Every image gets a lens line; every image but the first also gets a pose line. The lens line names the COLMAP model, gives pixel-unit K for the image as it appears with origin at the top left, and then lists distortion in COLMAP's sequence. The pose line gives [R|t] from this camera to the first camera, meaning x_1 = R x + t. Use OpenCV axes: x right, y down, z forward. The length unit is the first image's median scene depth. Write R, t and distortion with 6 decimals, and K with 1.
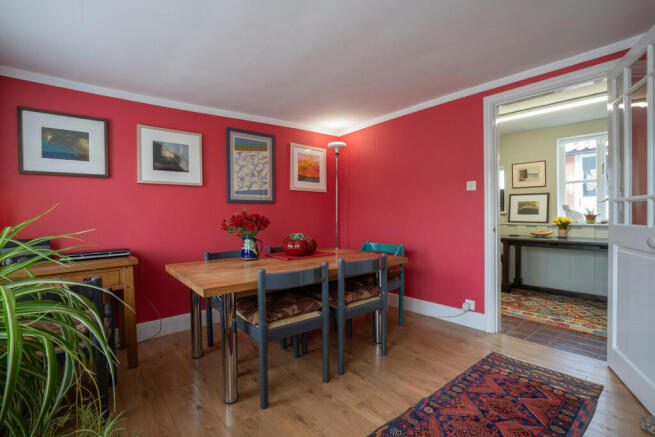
lens RADIAL K [[304.4, 0, 324.2], [0, 304.4, 213.1], [0, 0, 1]] dist [-0.035415, 0.007348]
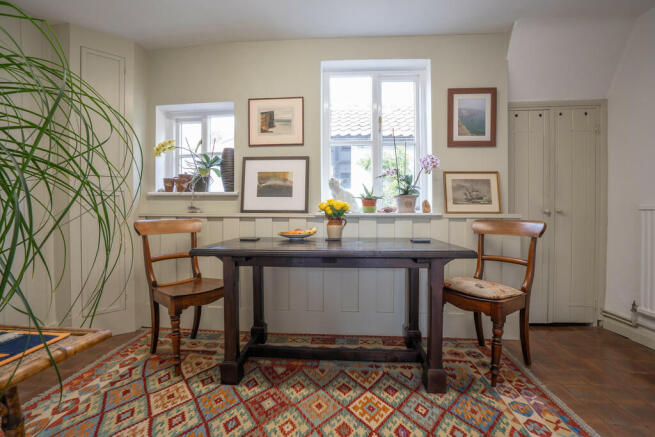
lens RADIAL K [[304.4, 0, 329.5], [0, 304.4, 213.2], [0, 0, 1]] dist [-0.035415, 0.007348]
pose [[0.701473, -0.004417, 0.712682, 0.386084], [-0.003613, 0.999946, 0.009753, 0.028481], [-0.712687, -0.009416, 0.701419, 0.586251]]
